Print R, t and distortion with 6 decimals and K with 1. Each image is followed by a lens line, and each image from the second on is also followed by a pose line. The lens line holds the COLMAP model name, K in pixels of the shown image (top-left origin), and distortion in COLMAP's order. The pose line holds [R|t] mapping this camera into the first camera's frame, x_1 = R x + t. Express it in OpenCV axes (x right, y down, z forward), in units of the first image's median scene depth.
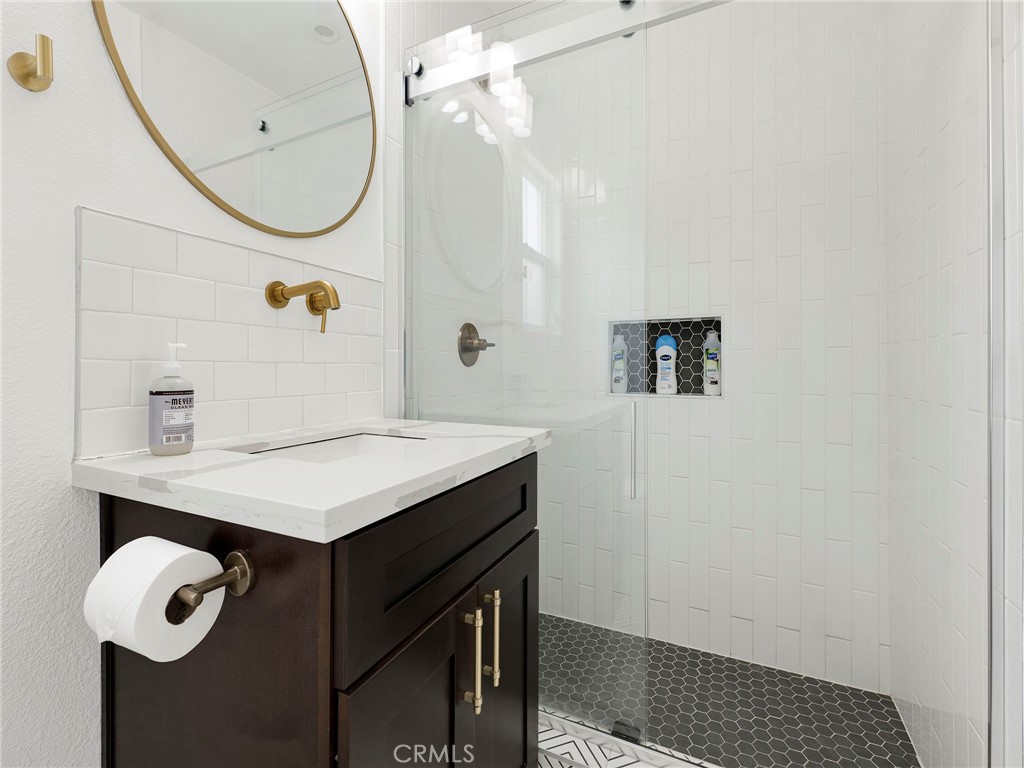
lens RADIAL K [[456.8, 0, 511.1], [0, 456.8, 365.3], [0, 0, 1]] dist [0.001144, 0.000061]
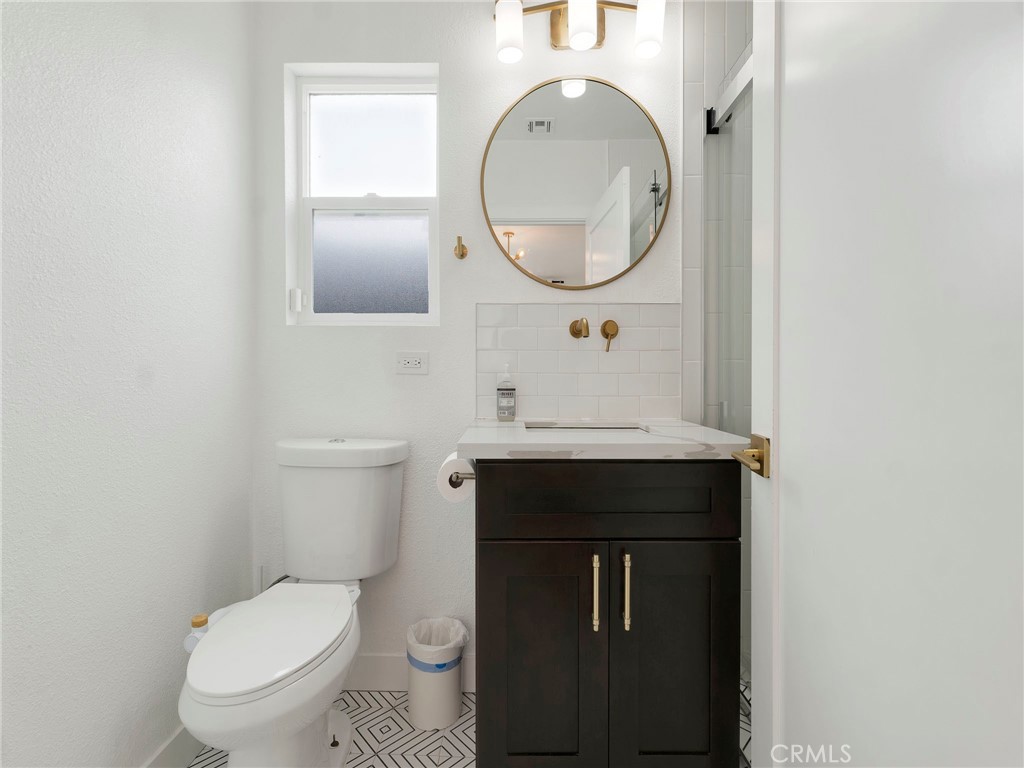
lens RADIAL K [[458.0, 0, 515.7], [0, 458.0, 382.7], [0, 0, 1]] dist [0.000633, 0.000007]
pose [[0.426258, 0.014423, -0.904487, 0.974133], [0.004048, 0.999832, 0.017851, -0.003961], [0.904592, -0.011271, 0.426128, 0.189184]]
